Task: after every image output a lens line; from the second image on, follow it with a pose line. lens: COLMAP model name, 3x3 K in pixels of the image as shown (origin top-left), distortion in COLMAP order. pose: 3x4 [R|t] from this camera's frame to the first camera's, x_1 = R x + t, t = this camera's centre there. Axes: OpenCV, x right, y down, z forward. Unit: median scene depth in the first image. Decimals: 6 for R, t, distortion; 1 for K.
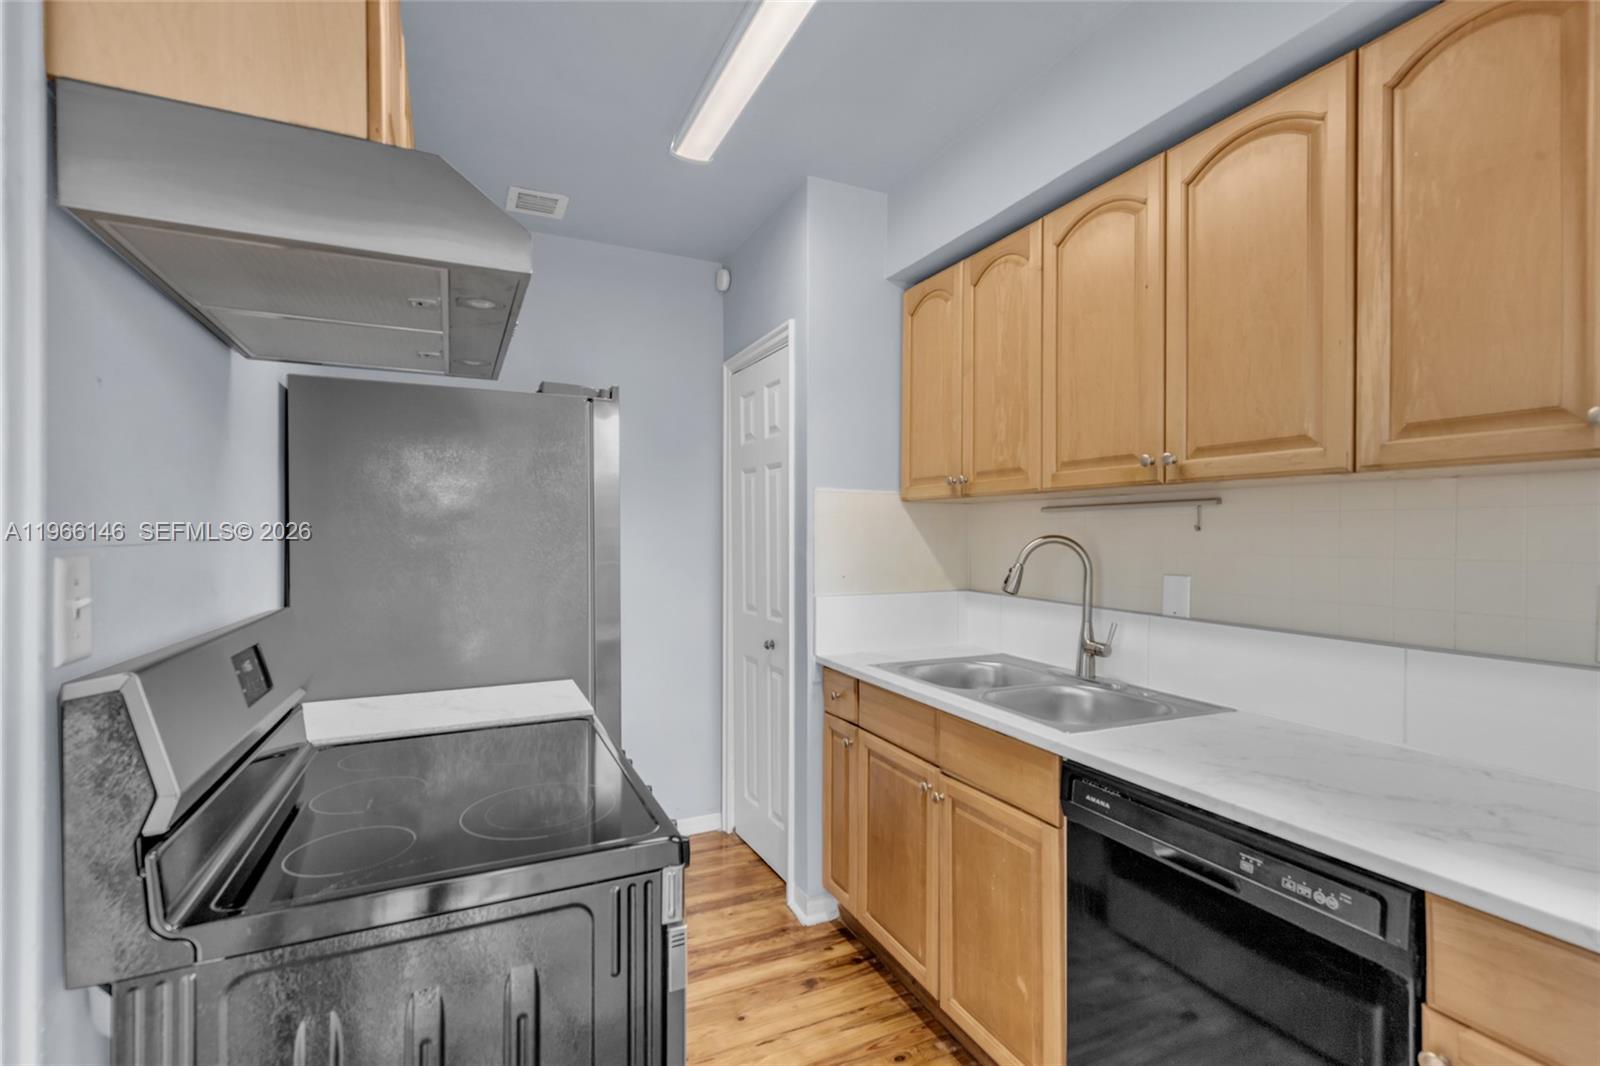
lens RADIAL K [[736.1, 0, 800.6], [0, 736.1, 532.5], [0, 0, 1]] dist [0.004003, 0.000684]
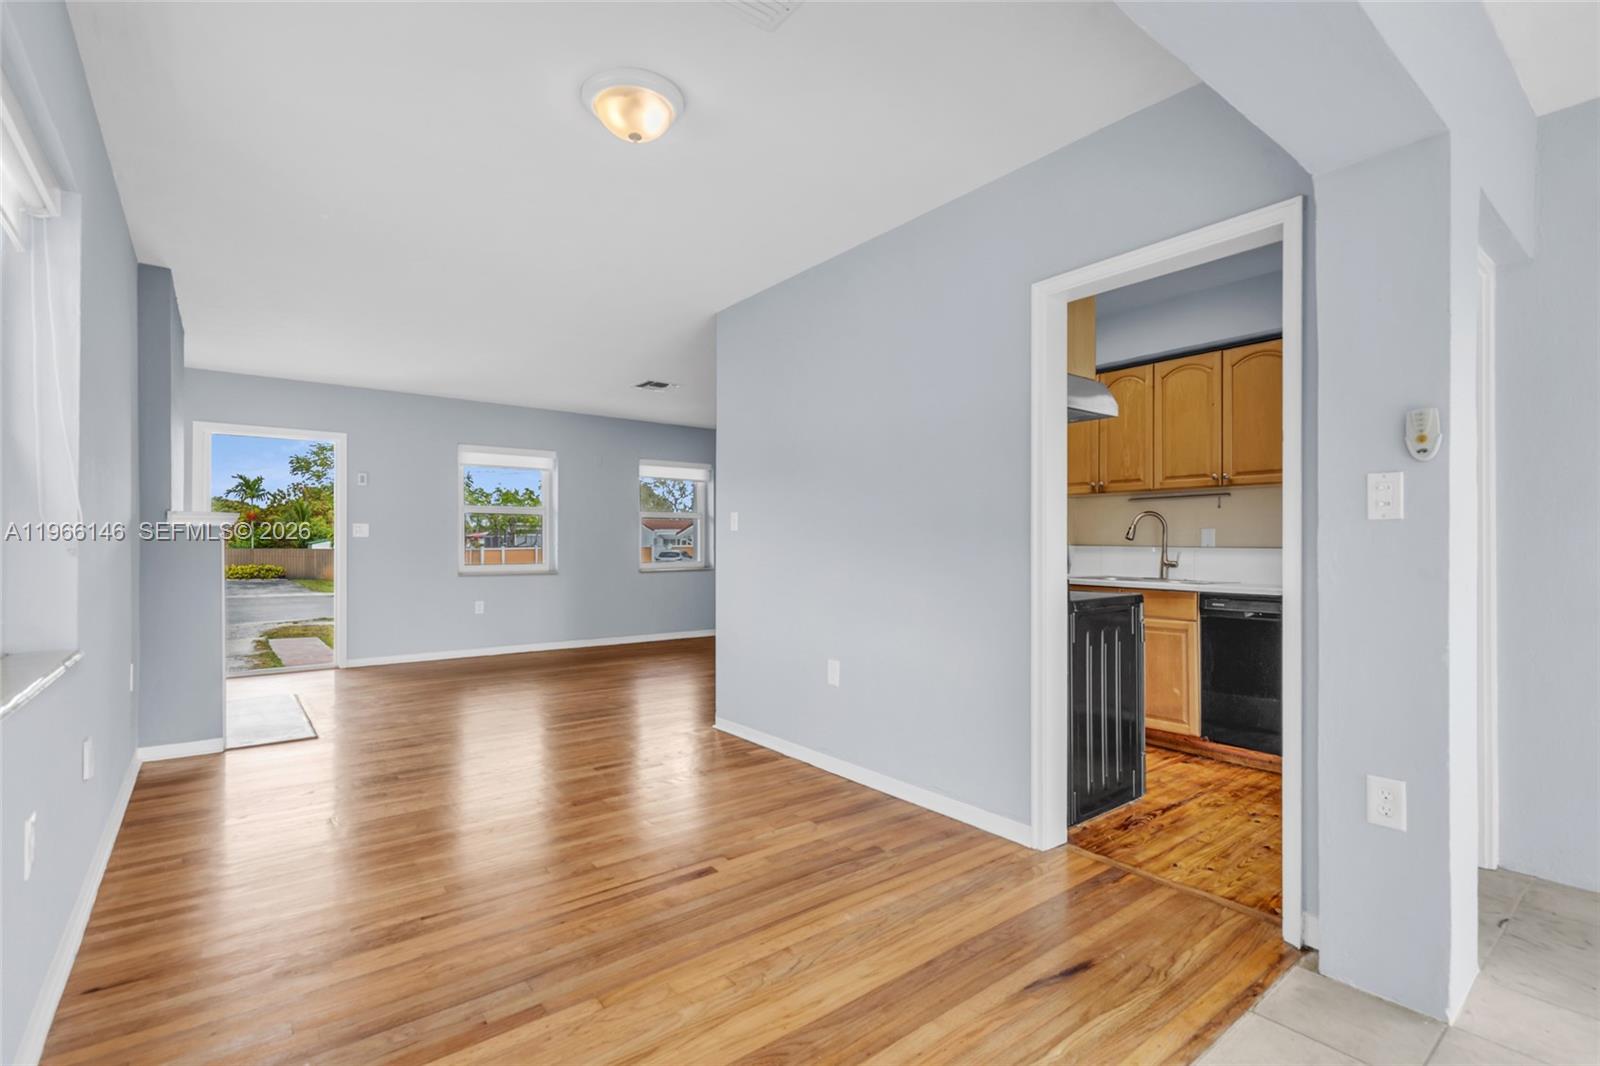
lens RADIAL K [[736.1, 0, 800.6], [0, 736.1, 532.5], [0, 0, 1]] dist [0.004003, 0.000684]
pose [[0.976253, 0.001877, 0.216625, -1.118140], [0.000776, 0.999926, -0.012161, 0.092262], [-0.216632, 0.012040, 0.976179, -0.863811]]
